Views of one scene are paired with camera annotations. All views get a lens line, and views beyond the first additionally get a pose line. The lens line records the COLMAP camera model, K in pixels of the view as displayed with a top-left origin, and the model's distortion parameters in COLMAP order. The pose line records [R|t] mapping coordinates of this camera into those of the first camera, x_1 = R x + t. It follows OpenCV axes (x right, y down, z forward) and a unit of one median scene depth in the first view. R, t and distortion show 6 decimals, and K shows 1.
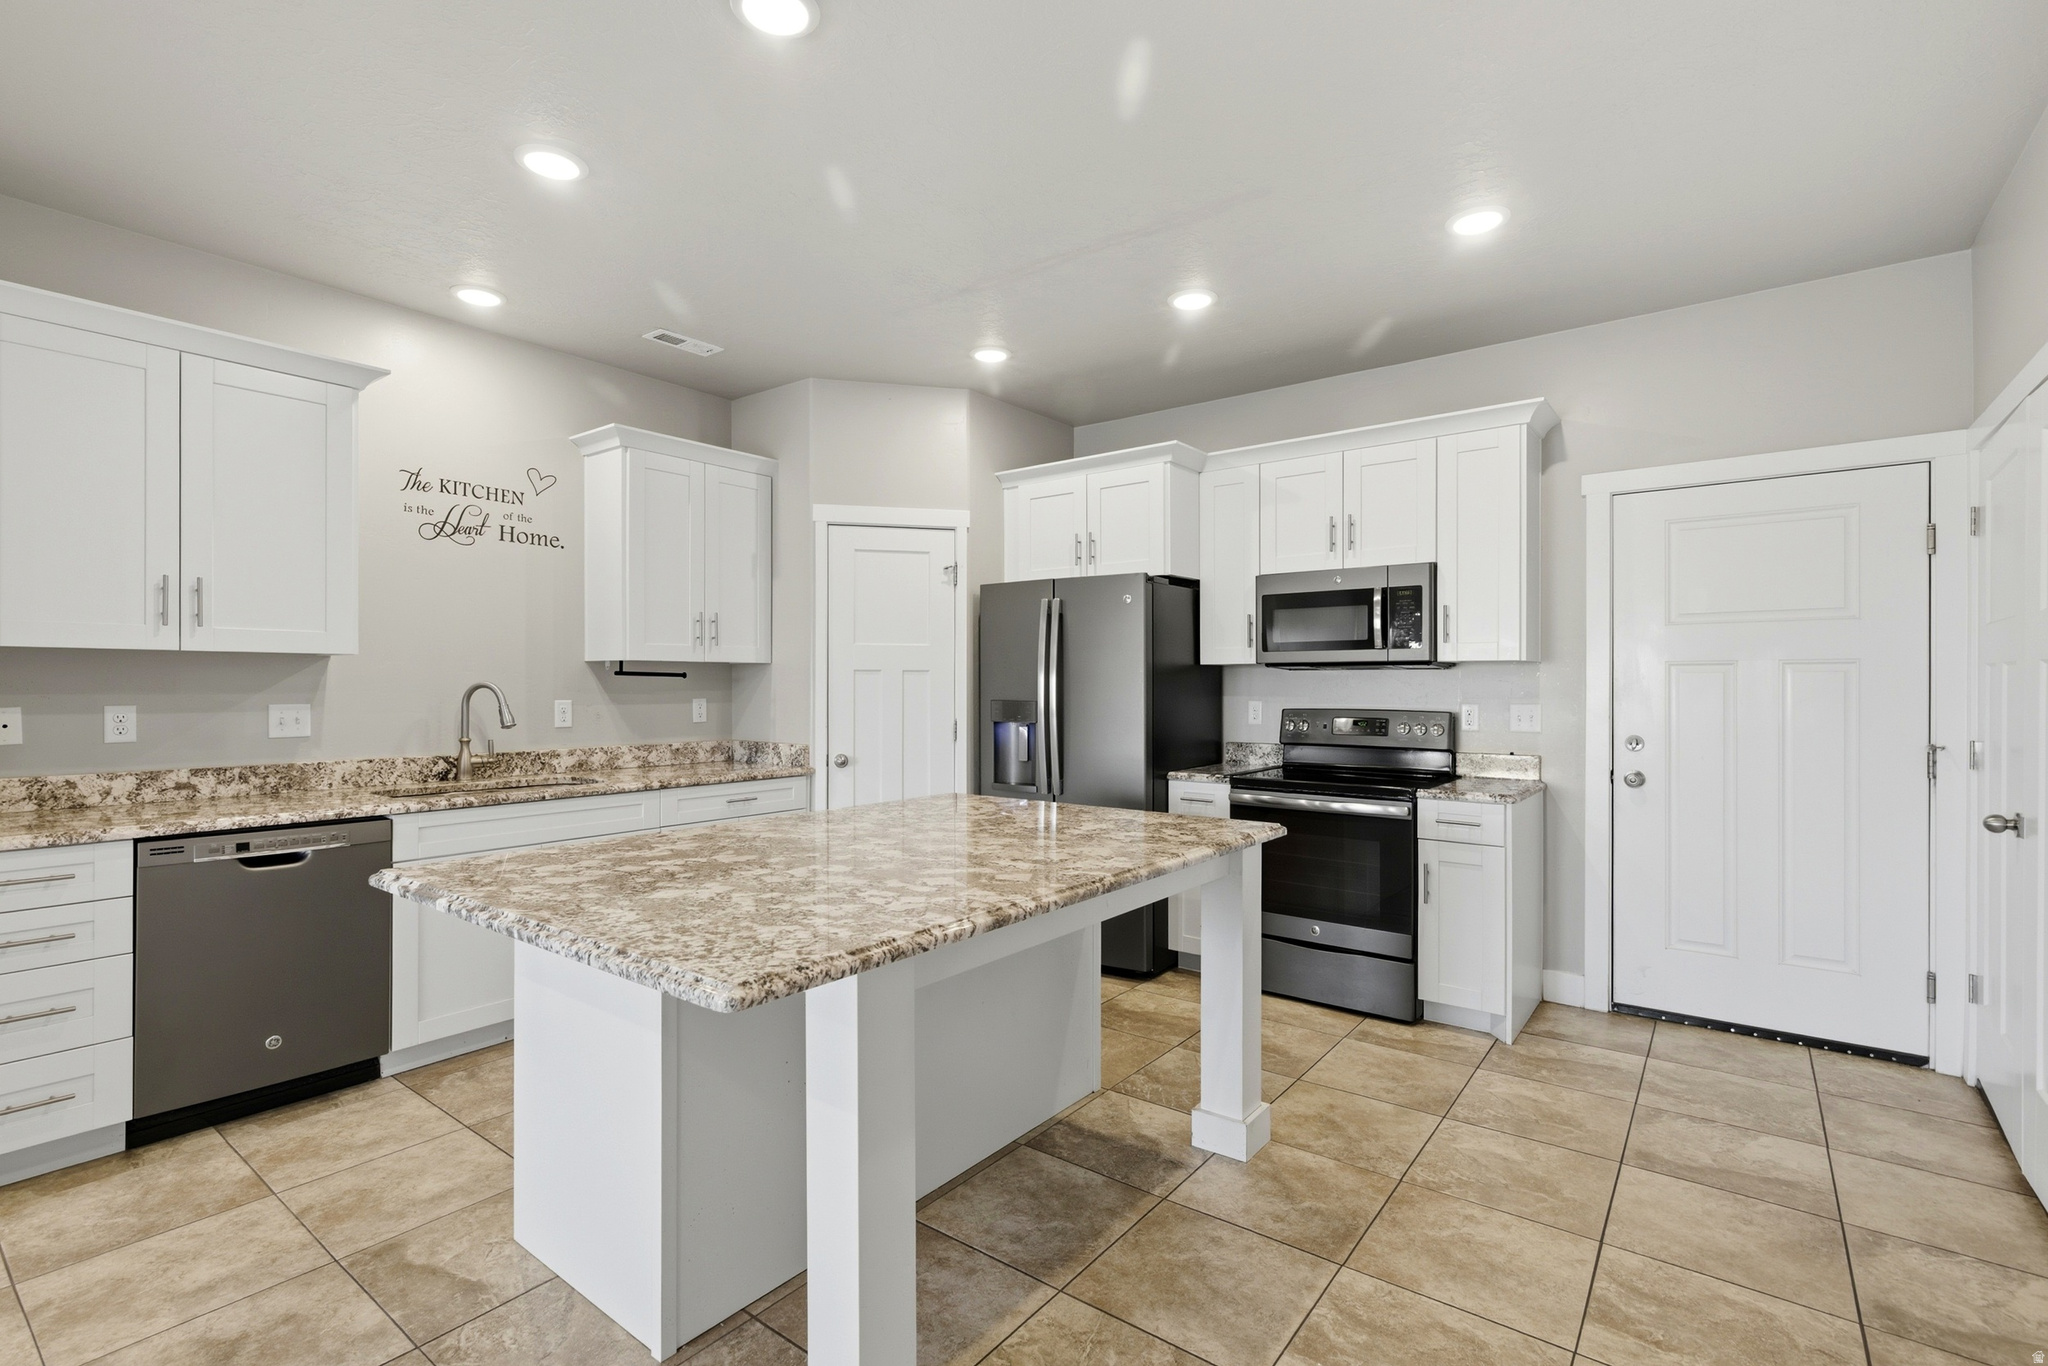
lens RADIAL K [[929.8, 0, 1040.2], [0, 929.8, 676.3], [0, 0, 1]] dist [-0.000170, -0.000853]
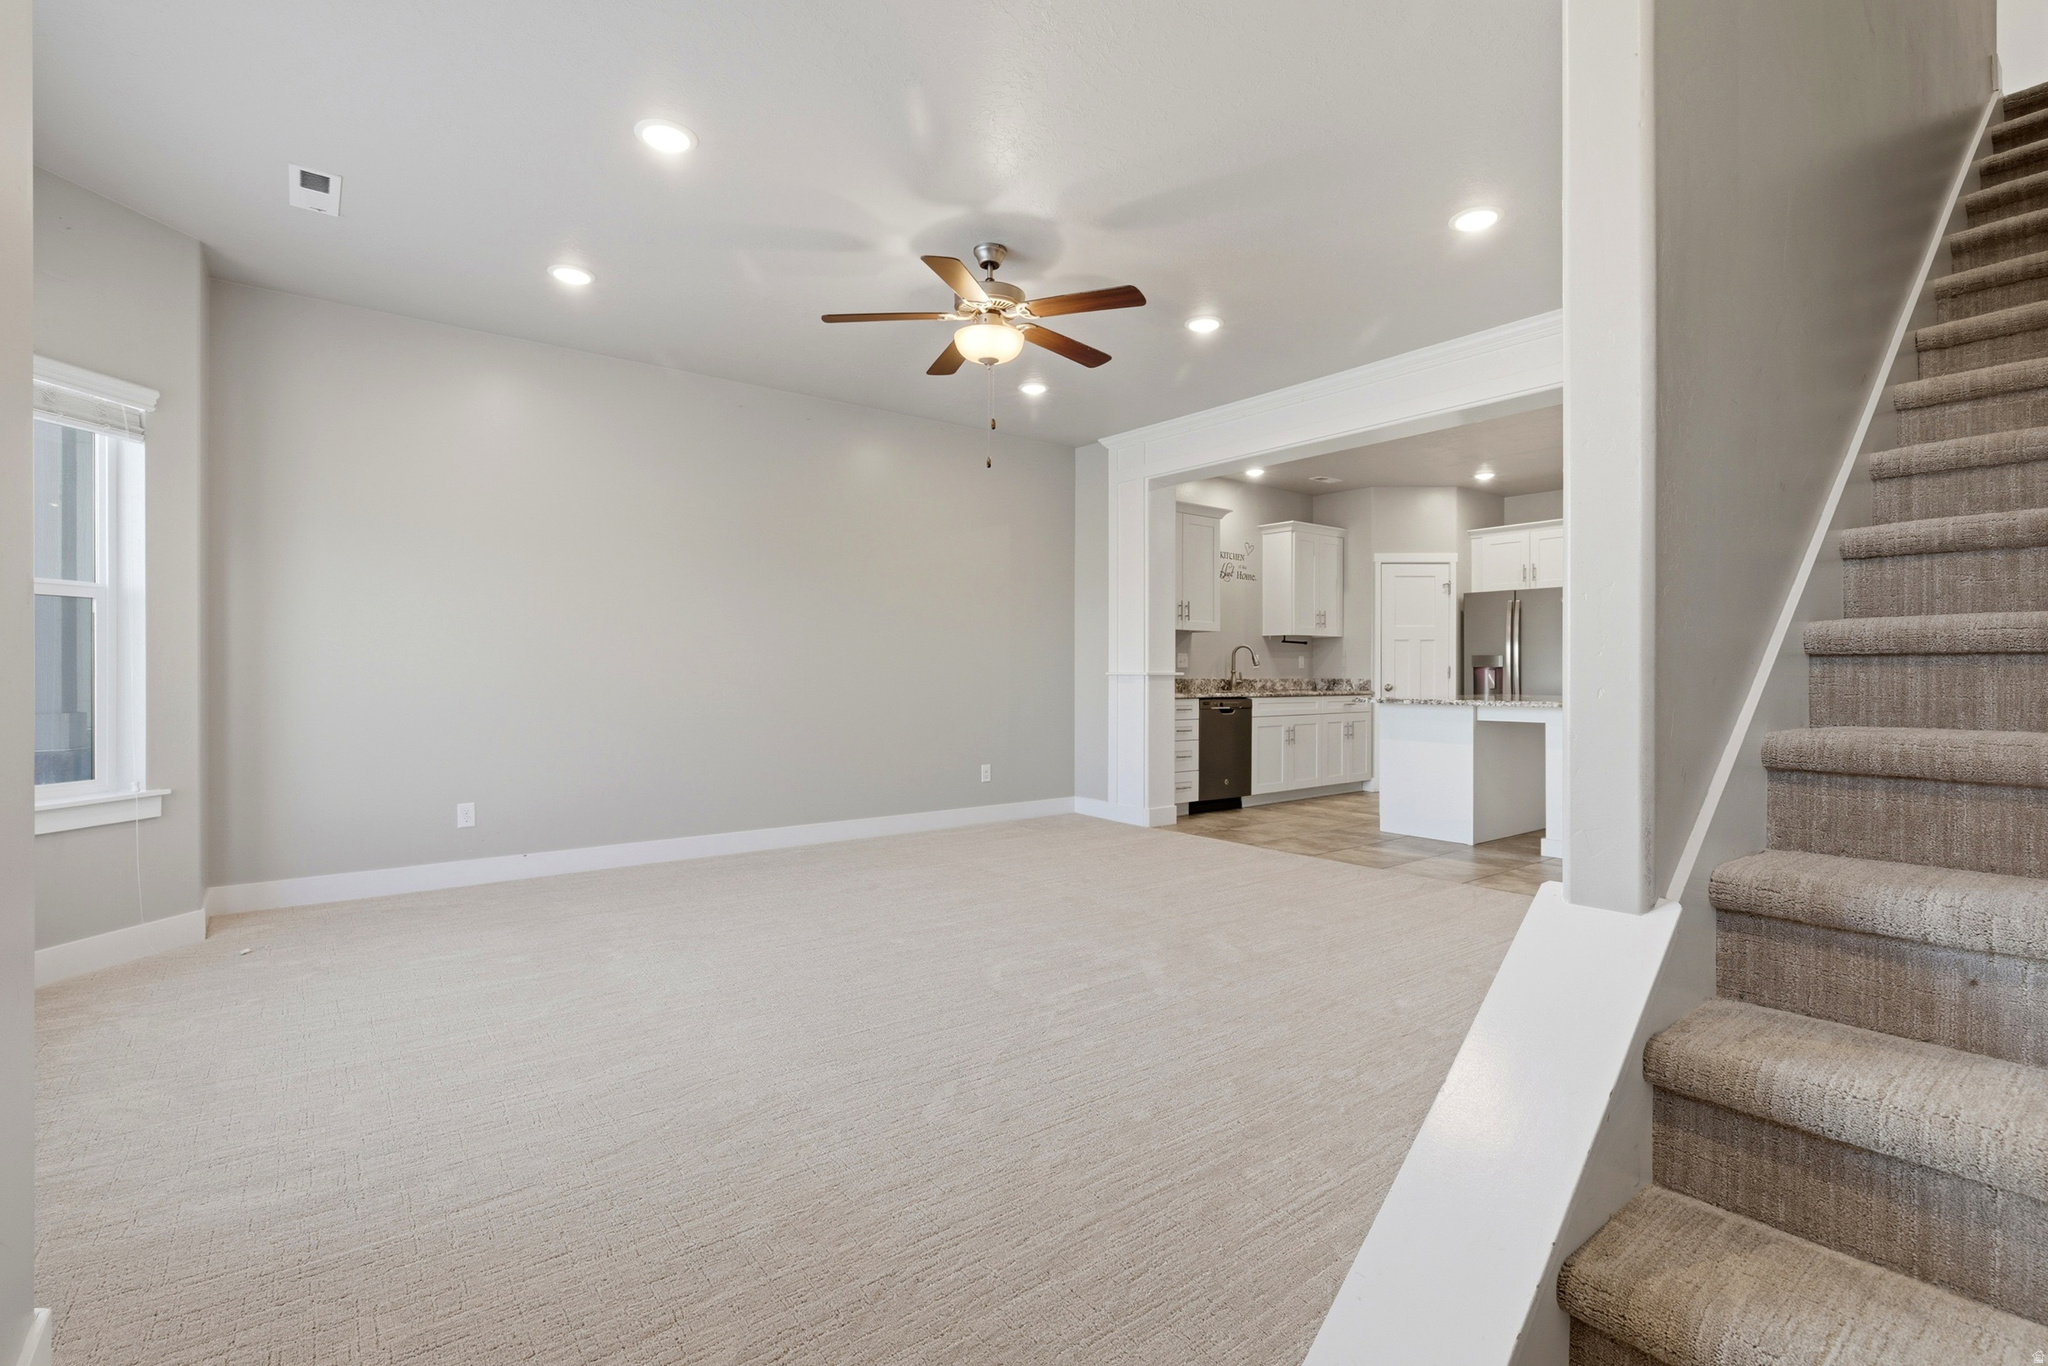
lens RADIAL K [[929.8, 0, 1021.7], [0, 929.8, 681.4], [0, 0, 1]] dist [-0.000170, -0.000853]
pose [[0.968678, 0.002843, -0.248302, -0.467192], [0.001059, 0.999878, 0.015581, 0.047681], [0.248316, -0.015356, 0.968557, -1.028630]]
